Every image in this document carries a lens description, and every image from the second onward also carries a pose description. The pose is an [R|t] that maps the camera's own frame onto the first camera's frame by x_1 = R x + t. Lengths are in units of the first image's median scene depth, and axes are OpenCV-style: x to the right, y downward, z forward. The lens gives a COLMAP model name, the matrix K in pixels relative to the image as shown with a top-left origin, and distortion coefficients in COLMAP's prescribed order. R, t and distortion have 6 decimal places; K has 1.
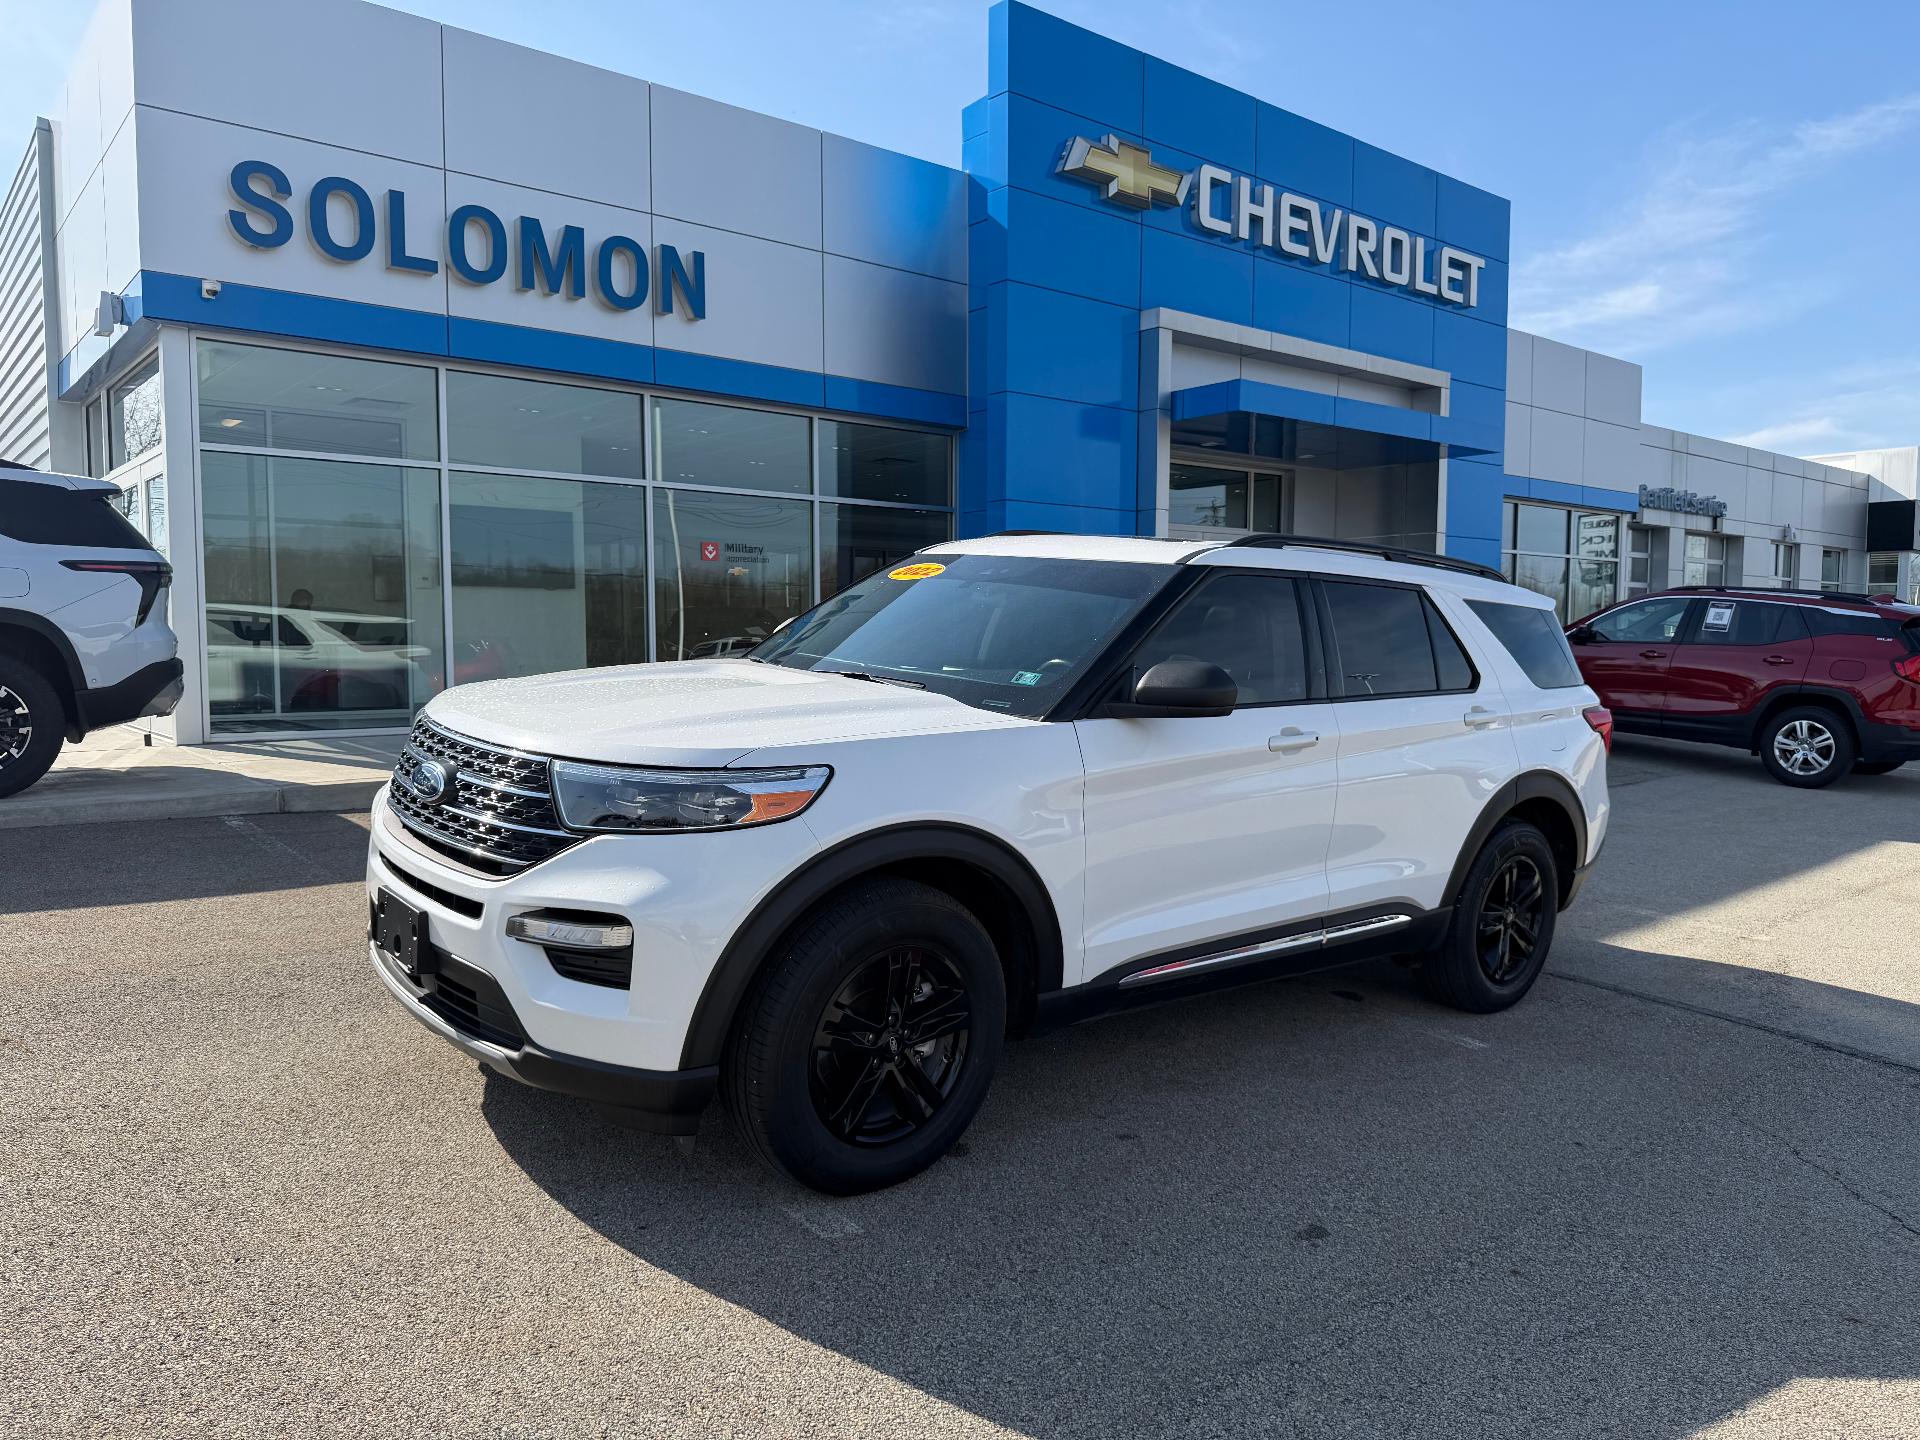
lens RADIAL K [[1349.7, 0, 960.0], [0, 1349.7, 720.0], [0, 0, 1]] dist [0.005981, -0.020249]
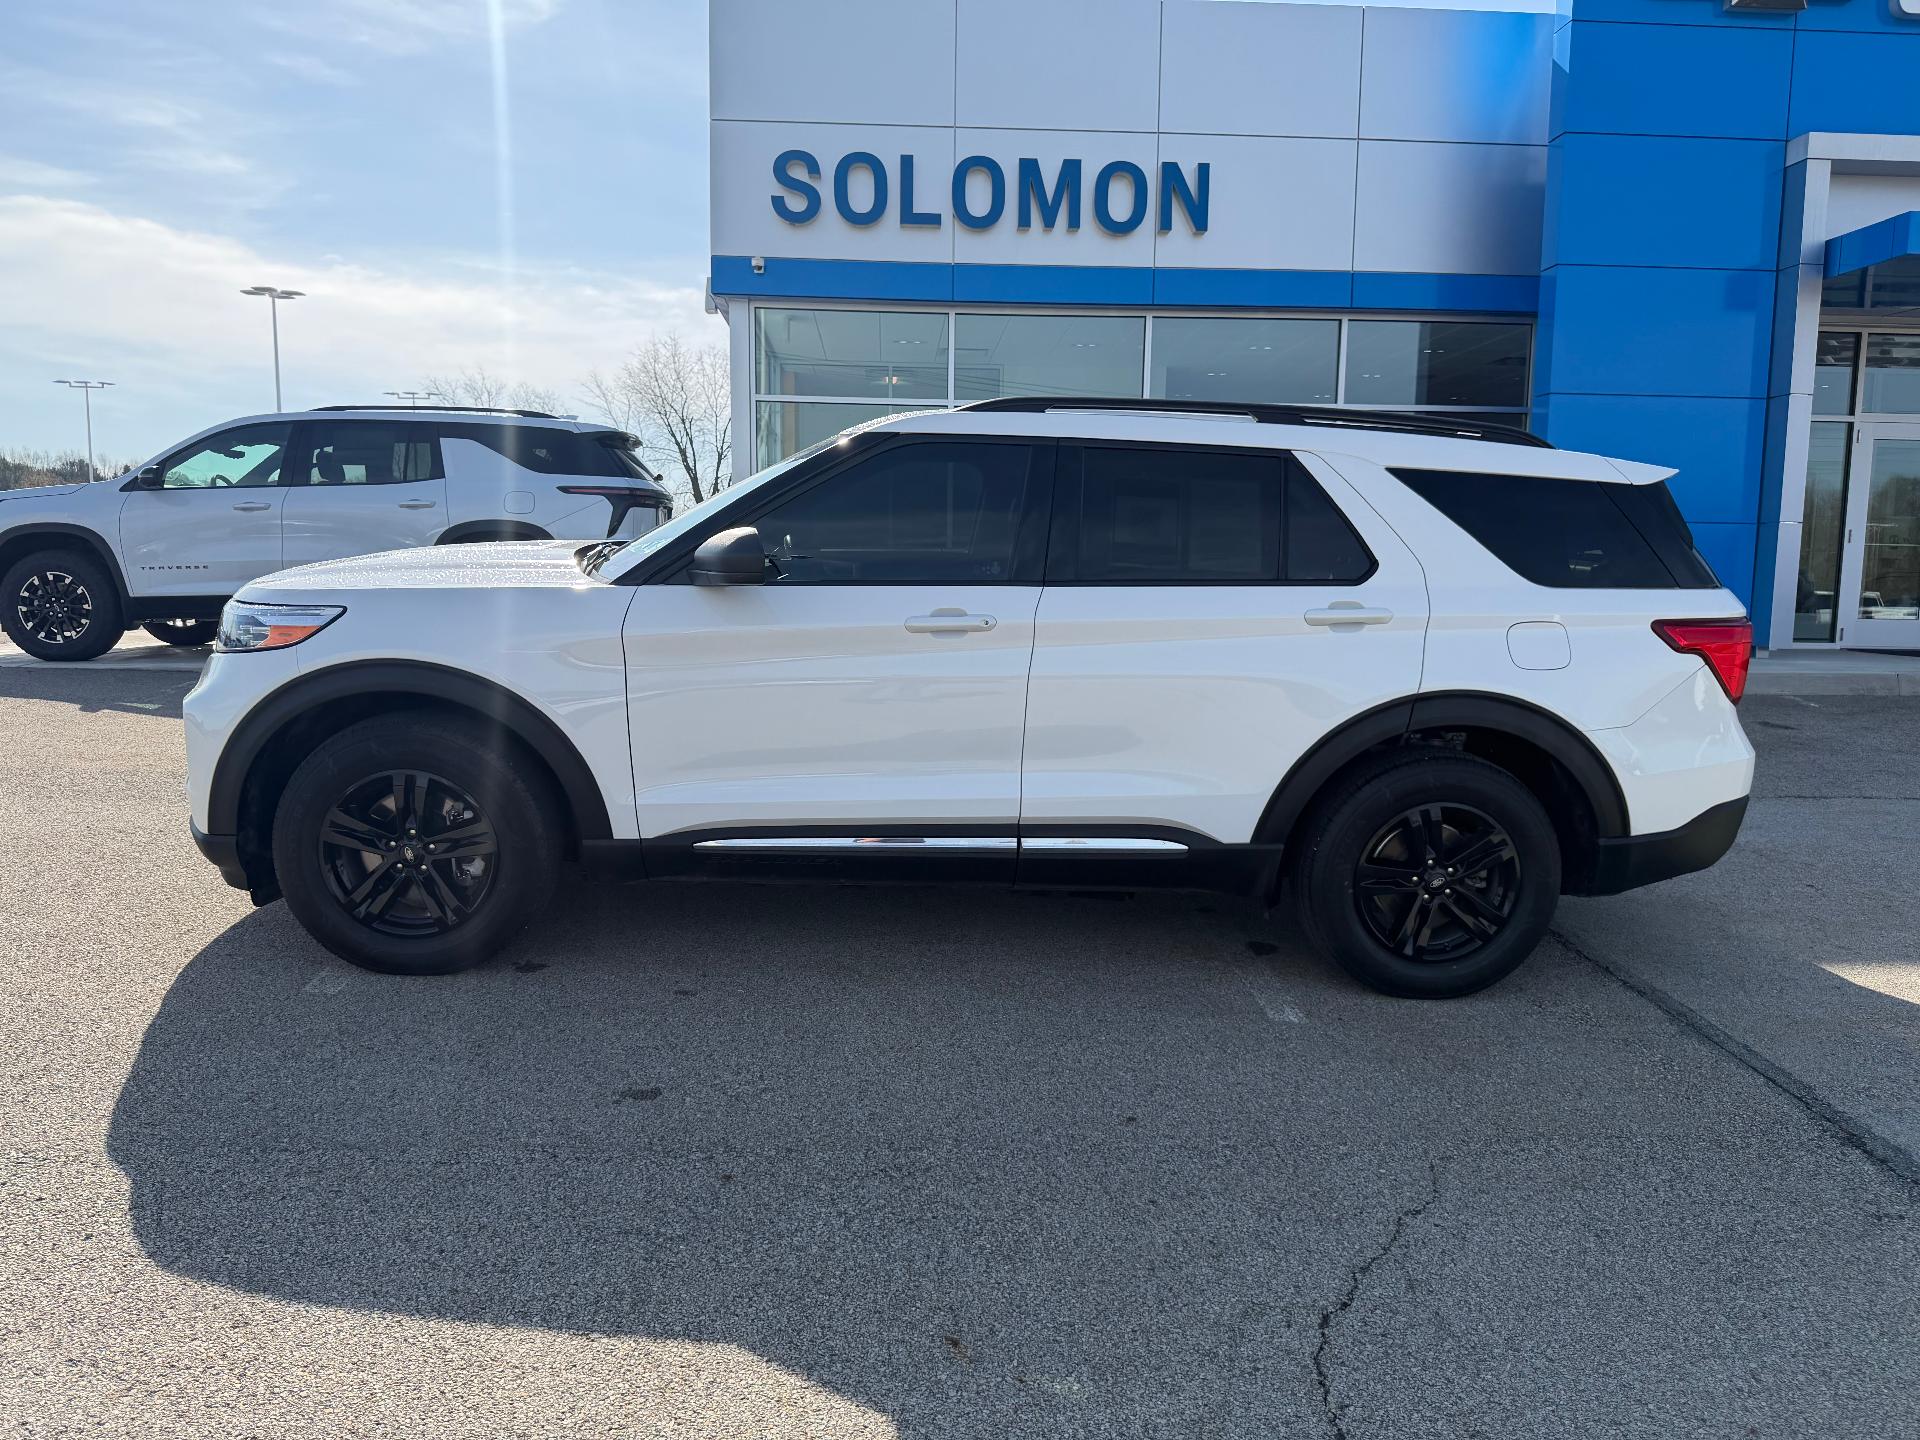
lens RADIAL K [[1347.6, 0, 955.6], [0, 1347.6, 715.6], [0, 0, 1]] dist [0.057915, -0.078122]
pose [[0.801819, 0.070359, -0.593410, 0.322973], [-0.047566, 0.997408, 0.053989, 0.011771], [0.595670, -0.015063, 0.803088, 0.107679]]
